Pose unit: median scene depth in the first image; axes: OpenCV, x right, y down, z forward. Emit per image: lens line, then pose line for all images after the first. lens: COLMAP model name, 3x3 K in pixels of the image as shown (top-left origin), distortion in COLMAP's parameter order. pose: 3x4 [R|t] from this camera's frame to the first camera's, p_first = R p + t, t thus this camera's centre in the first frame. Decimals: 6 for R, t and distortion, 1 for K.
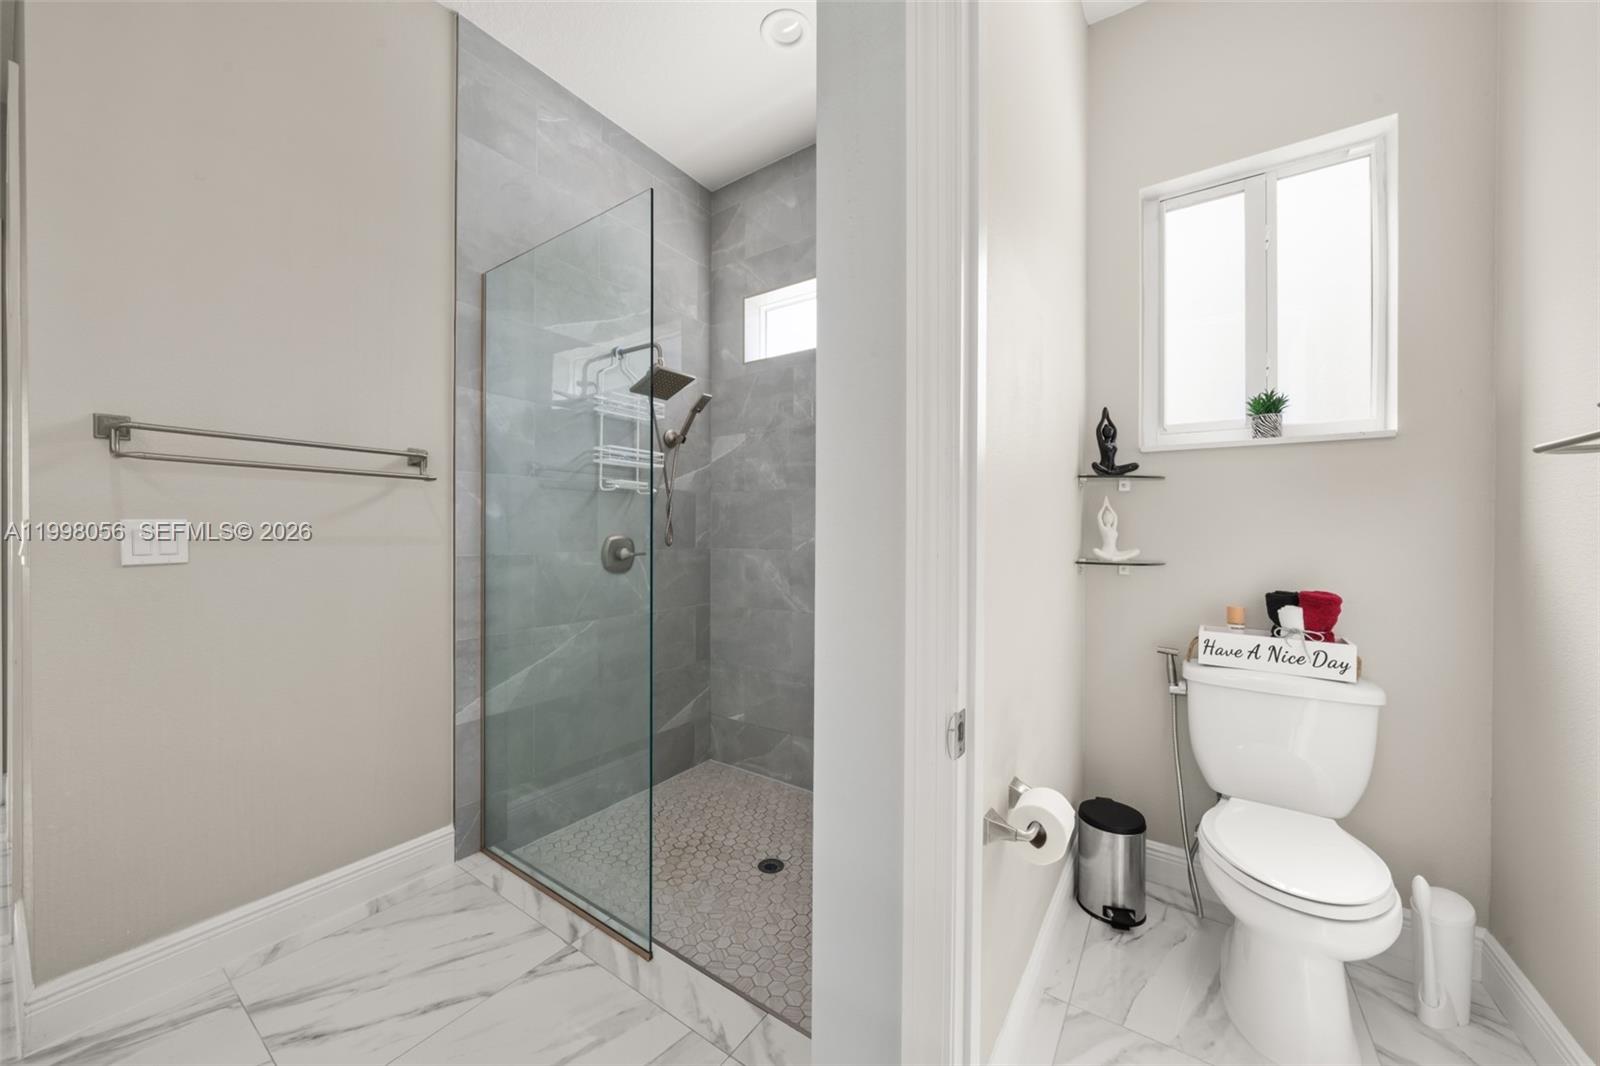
lens RADIAL K [[575.6, 0, 795.3], [0, 575.6, 536.4], [0, 0, 1]] dist [0.000773, 0.000031]
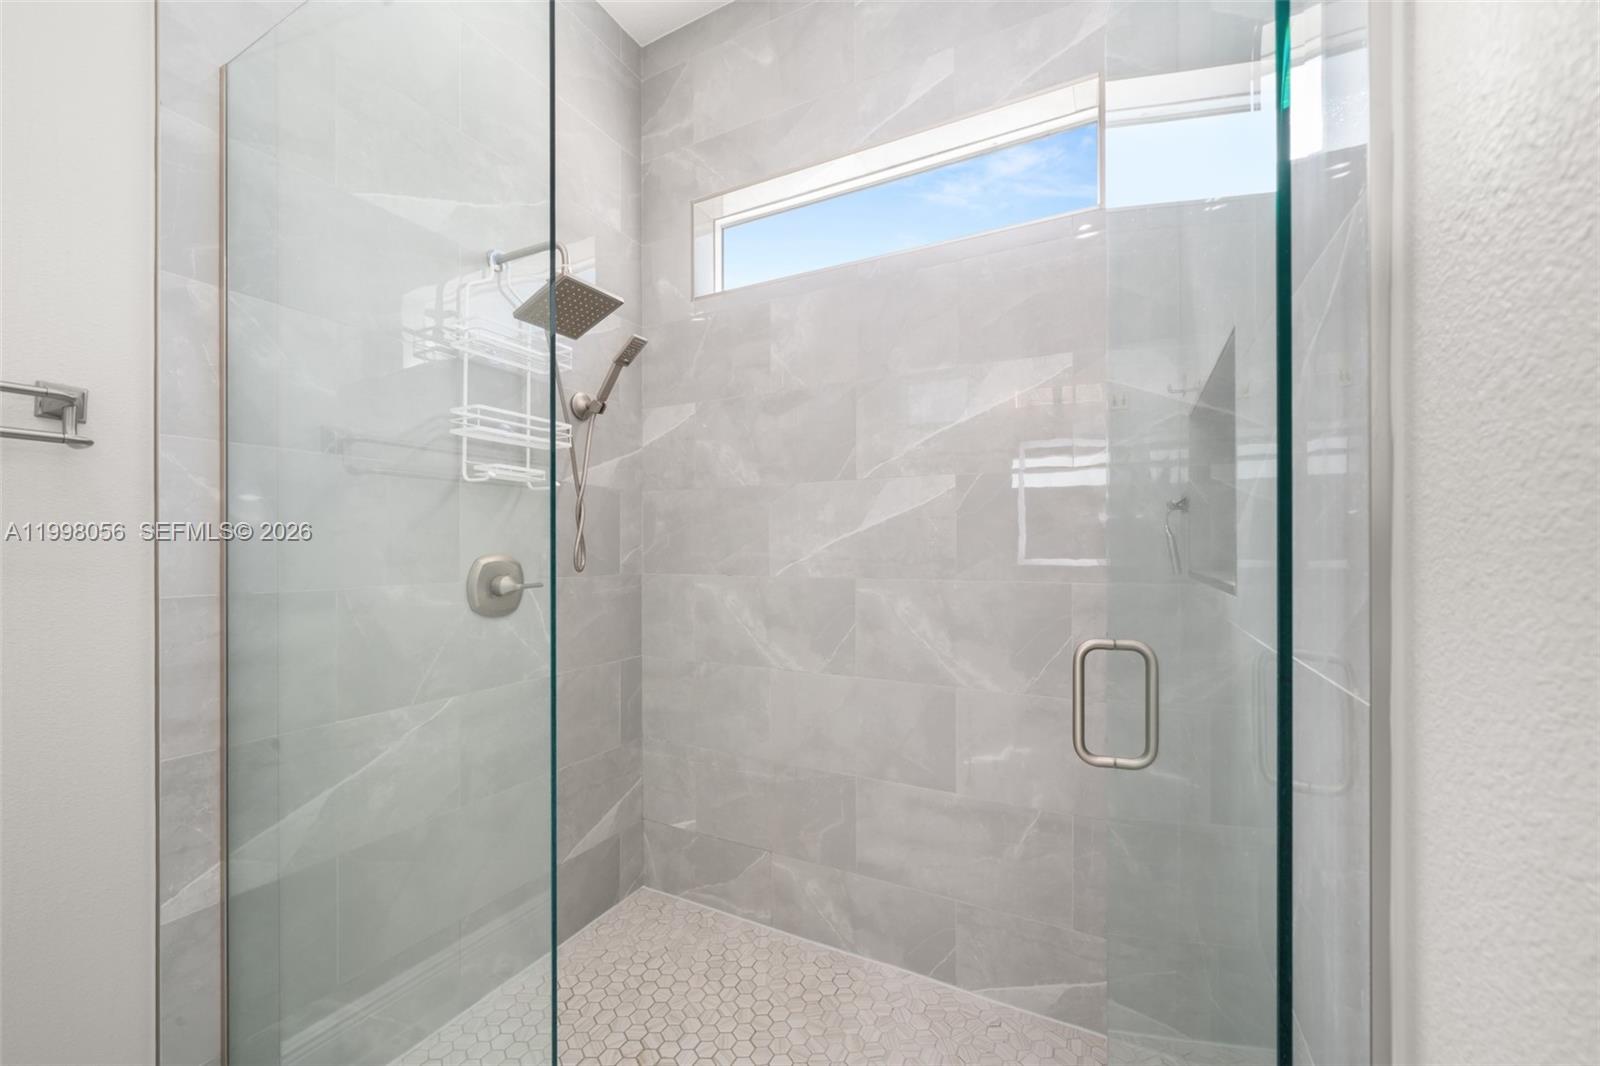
lens RADIAL K [[631.0, 0, 788.4], [0, 631.0, 552.9], [0, 0, 1]] dist [0.002352, -0.000135]
pose [[0.993116, -0.004951, 0.117029, -0.075527], [0.005197, 0.999985, -0.001798, -0.001822], [-0.117019, 0.002393, 0.993127, 0.292235]]
